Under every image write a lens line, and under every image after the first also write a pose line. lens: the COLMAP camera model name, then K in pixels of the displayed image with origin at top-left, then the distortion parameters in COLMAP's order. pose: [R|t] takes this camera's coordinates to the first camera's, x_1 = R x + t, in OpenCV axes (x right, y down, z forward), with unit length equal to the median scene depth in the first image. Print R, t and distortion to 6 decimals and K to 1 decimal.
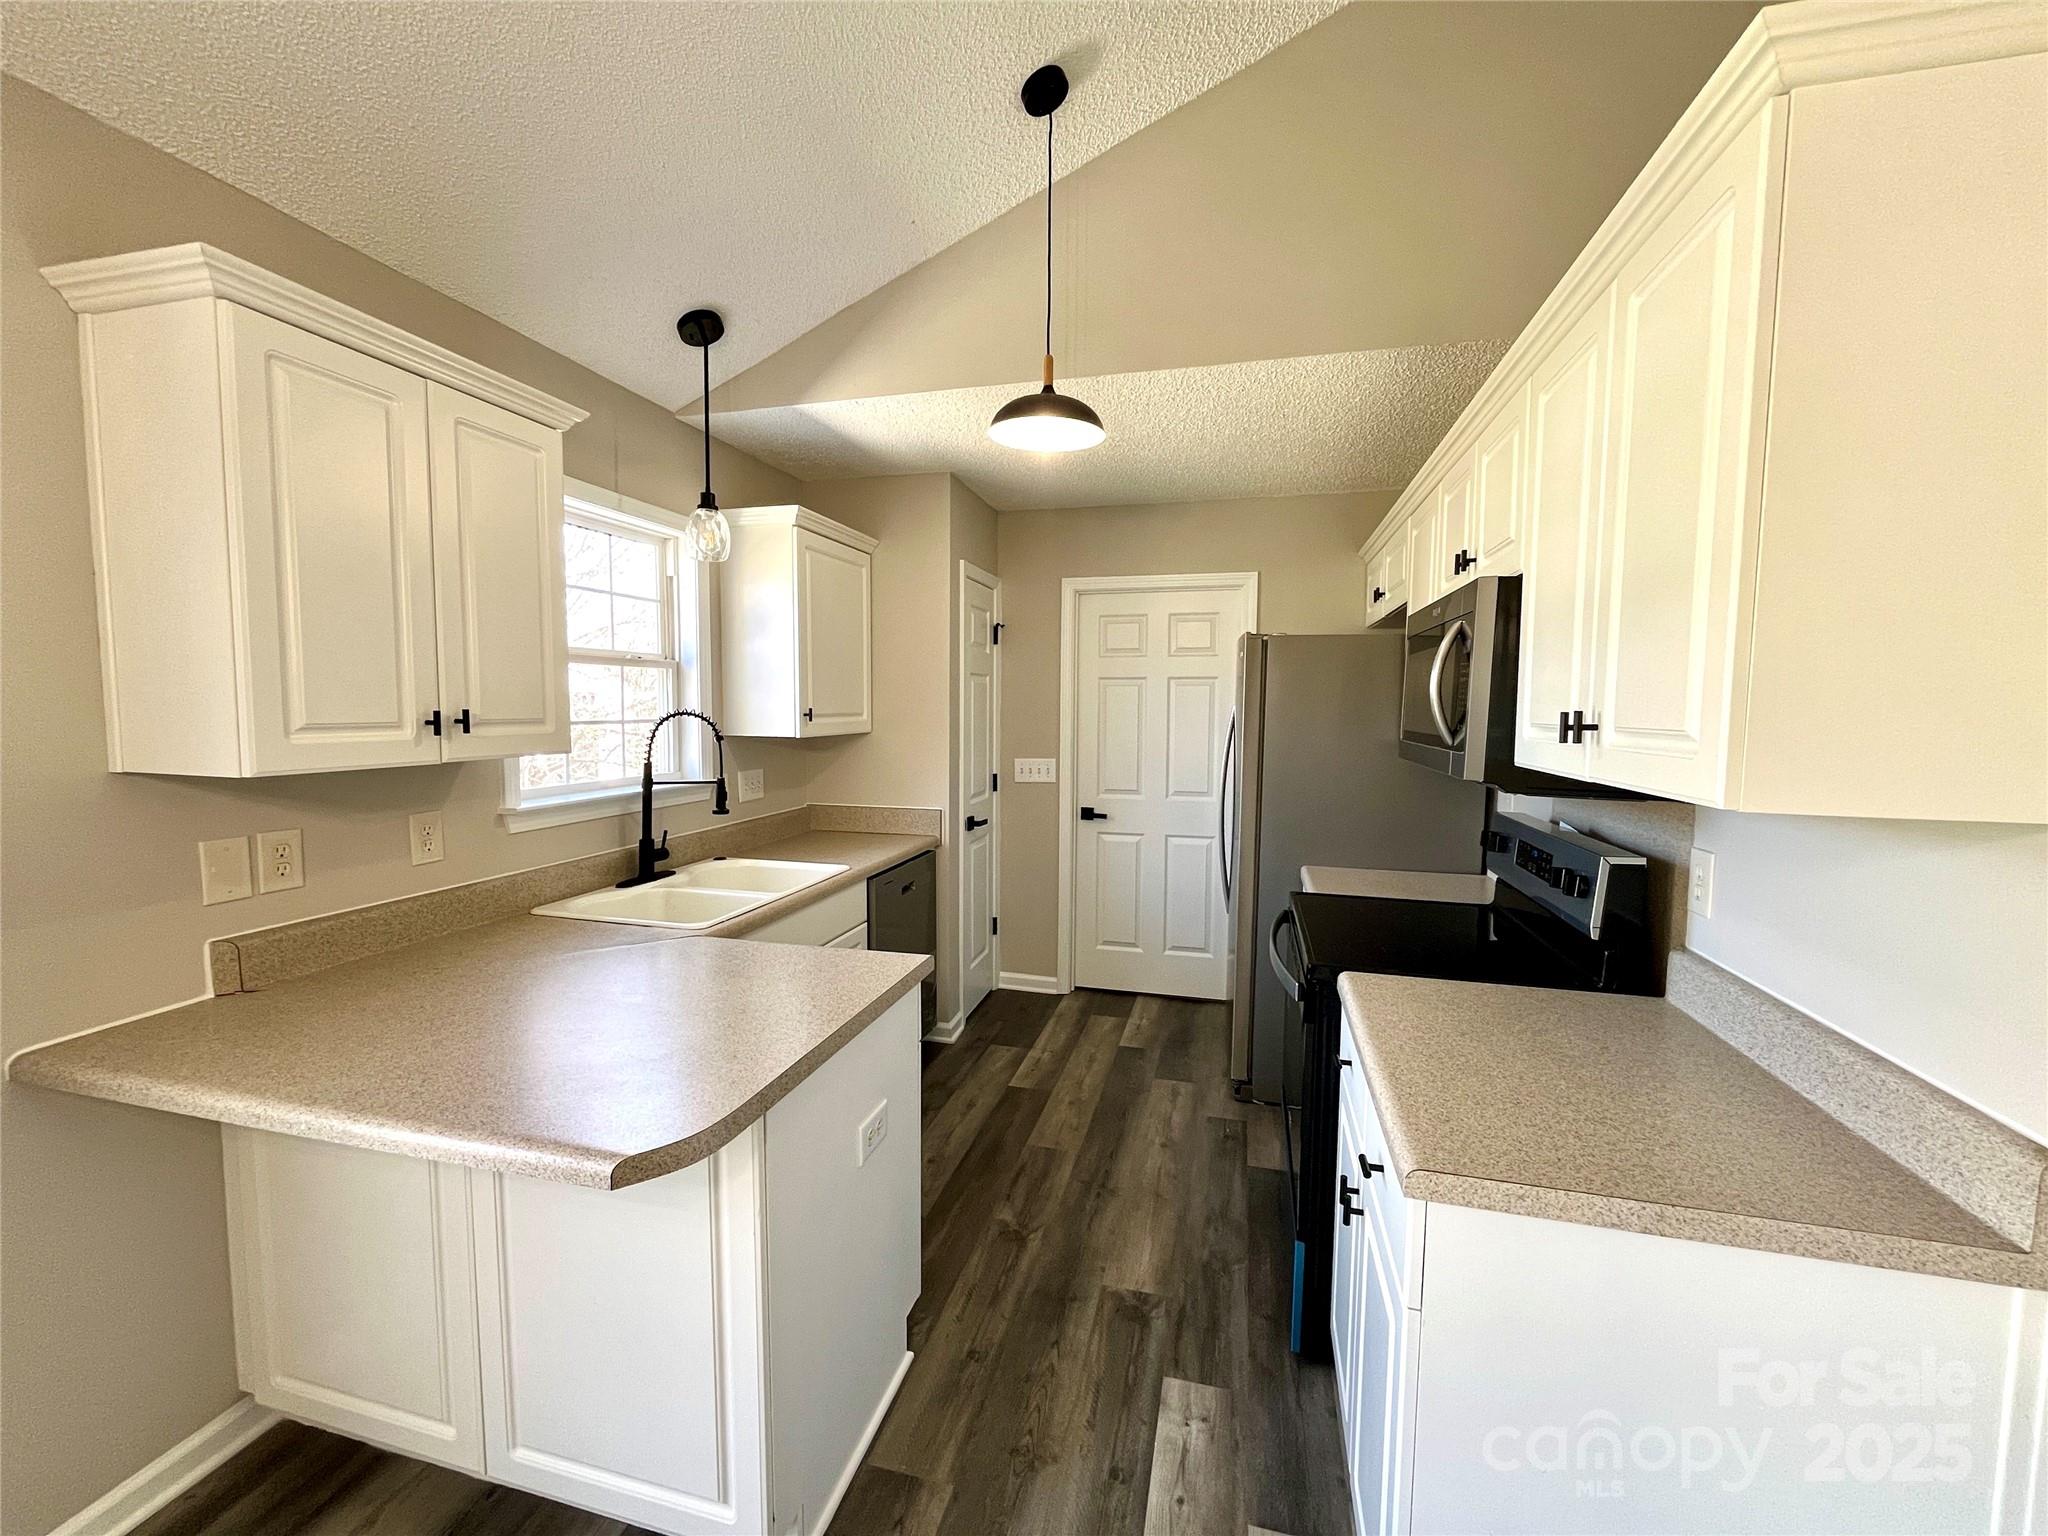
lens RADIAL K [[820.4, 0, 1029.9], [0, 820.4, 766.3], [0, 0, 1]] dist [-0.000716, -0.000477]
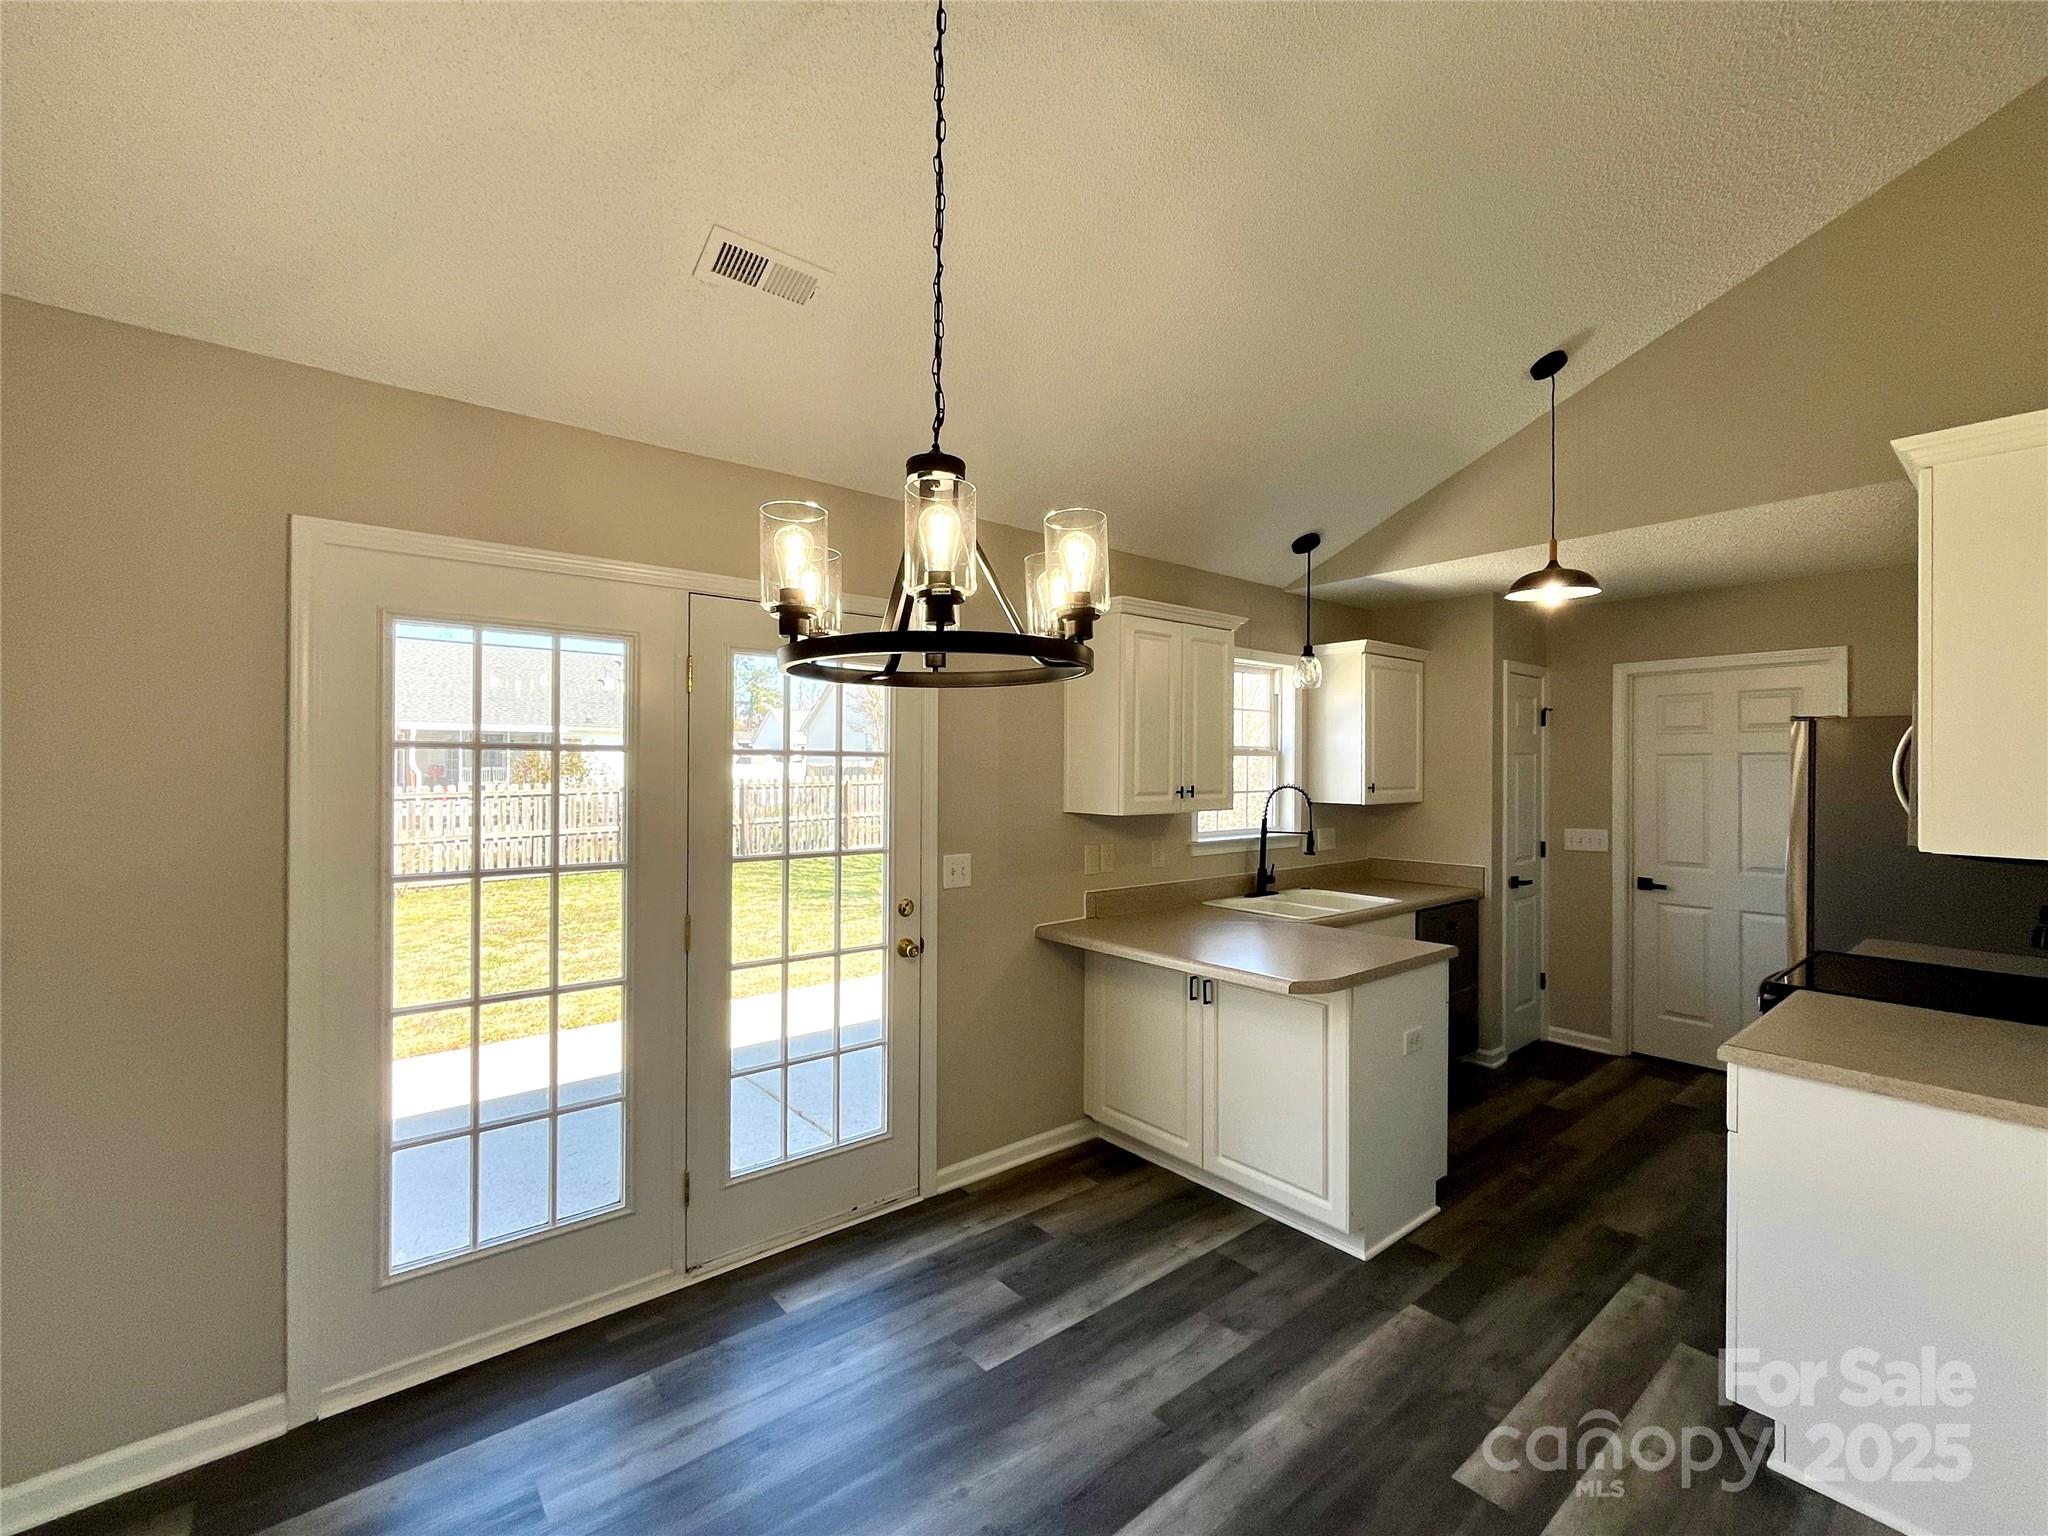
lens RADIAL K [[869.6, 0, 1029.9], [0, 869.6, 766.8], [0, 0, 1]] dist [-0.002216, -0.000407]
pose [[0.809728, -0.005250, -0.586782, 0.135229], [-0.042503, 0.996809, -0.067572, 0.027178], [0.585264, 0.079655, 0.806921, -0.575228]]
